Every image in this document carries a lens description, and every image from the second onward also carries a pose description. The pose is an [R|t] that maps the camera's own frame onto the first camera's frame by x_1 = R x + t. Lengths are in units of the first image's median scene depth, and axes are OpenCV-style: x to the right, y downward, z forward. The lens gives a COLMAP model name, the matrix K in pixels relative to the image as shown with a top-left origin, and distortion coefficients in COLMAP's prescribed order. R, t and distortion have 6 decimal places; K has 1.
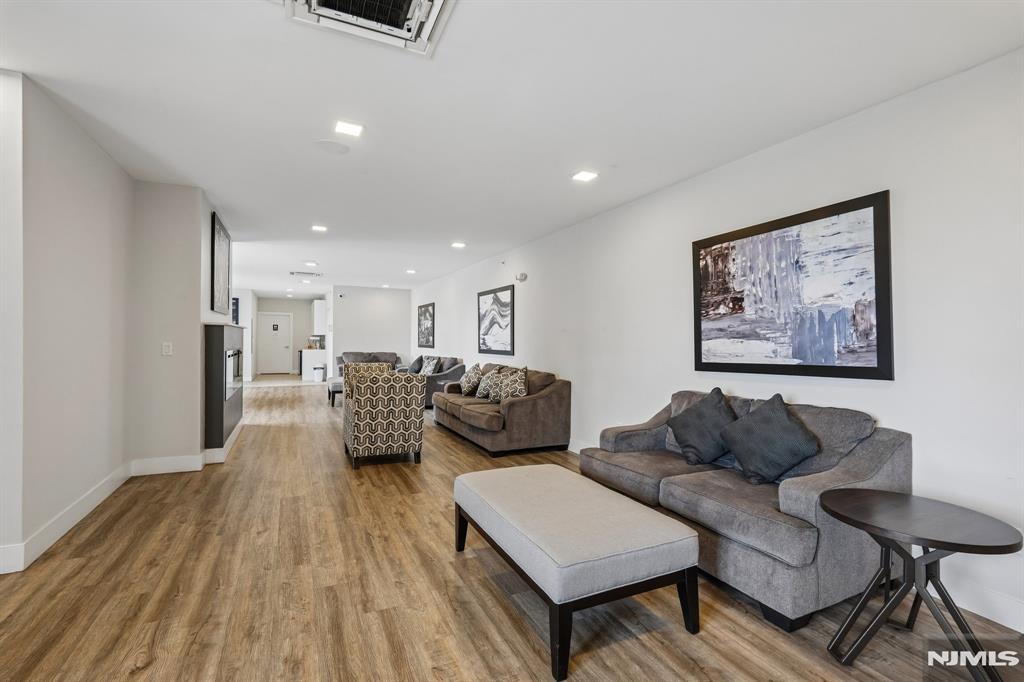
lens RADIAL K [[467.5, 0, 513.2], [0, 467.5, 342.2], [0, 0, 1]] dist [-0.000779, 0.000225]
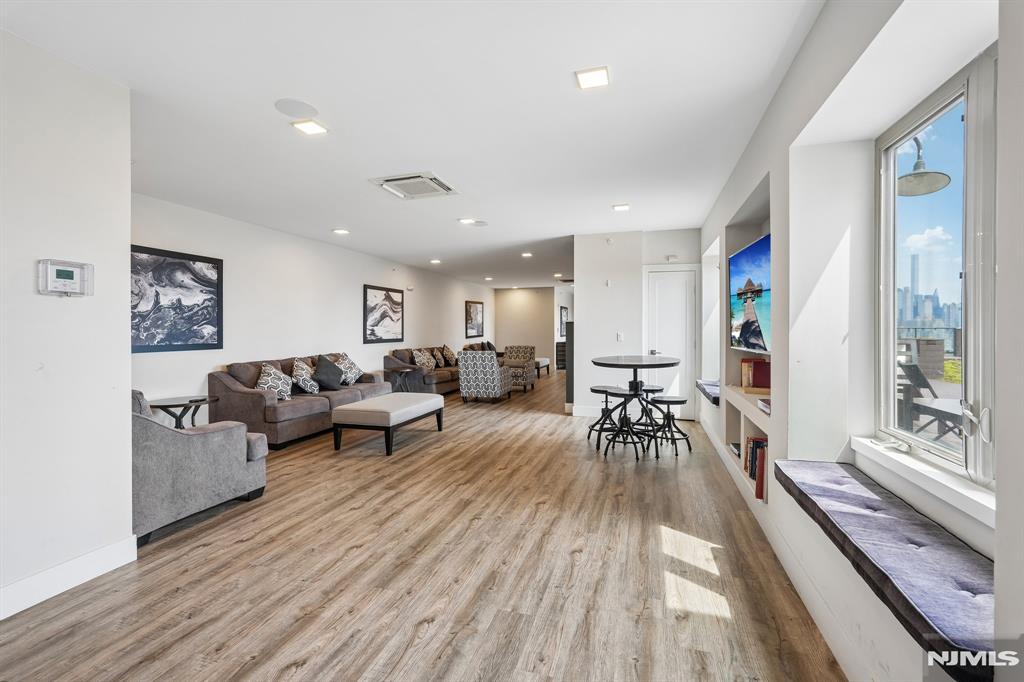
lens RADIAL K [[457.9, 0, 502.2], [0, 457.9, 331.3], [0, 0, 1]] dist [-0.010312, 0.000358]
pose [[-0.728862, -0.010987, 0.684572, -1.057766], [-0.002352, 0.999906, 0.013544, -0.019736], [-0.684656, 0.008262, -0.728819, 1.655732]]
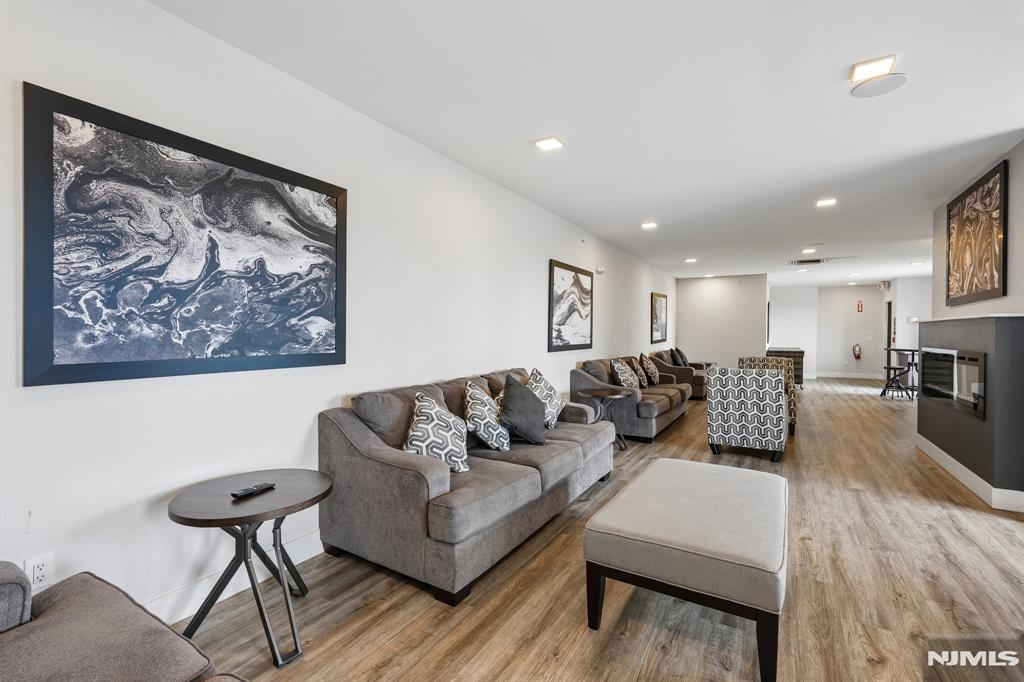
lens RADIAL K [[457.9, 0, 502.2], [0, 457.9, 331.3], [0, 0, 1]] dist [-0.010312, 0.000358]
pose [[-0.542705, -0.012870, 0.839825, -0.623437], [-0.008872, 0.999915, 0.009591, -0.012272], [-0.839876, -0.002246, -0.542773, 1.527429]]
